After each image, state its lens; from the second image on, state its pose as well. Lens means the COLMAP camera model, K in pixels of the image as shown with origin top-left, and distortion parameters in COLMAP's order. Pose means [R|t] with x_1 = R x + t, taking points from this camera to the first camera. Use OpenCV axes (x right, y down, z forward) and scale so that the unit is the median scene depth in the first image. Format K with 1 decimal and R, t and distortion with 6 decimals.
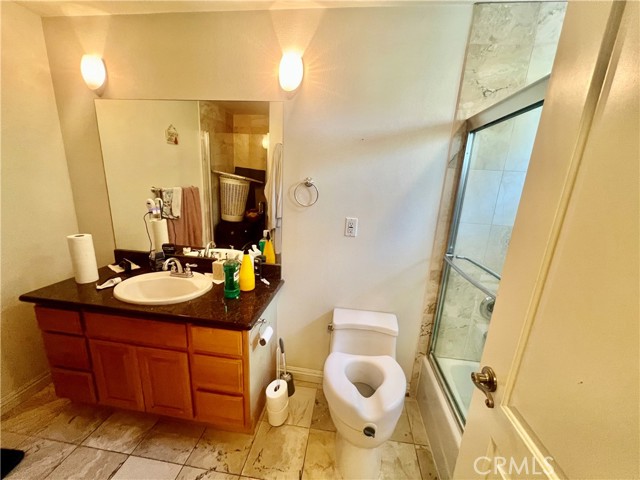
lens RADIAL K [[255.3, 0, 320.0], [0, 255.3, 240.0], [0, 0, 1]] dist [-0.000280, 0.000153]
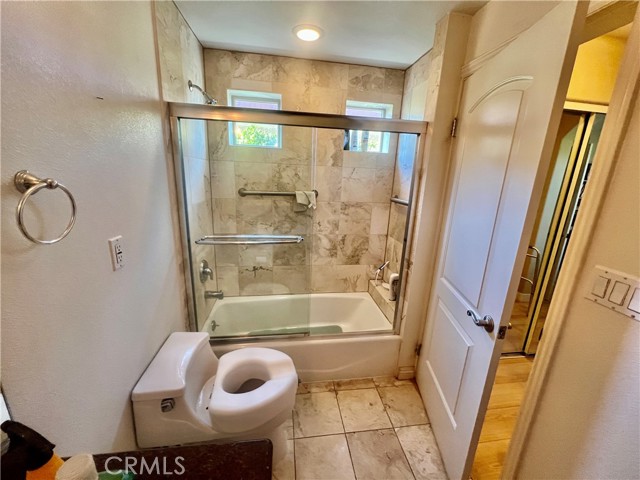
lens RADIAL K [[255.3, 0, 320.0], [0, 255.3, 240.0], [0, 0, 1]] dist [-0.000280, 0.000153]
pose [[-0.258417, -0.294372, 0.920090, -0.524445], [0.184513, 0.919866, 0.346123, -0.193624], [-0.948249, 0.259213, -0.183394, 0.667084]]
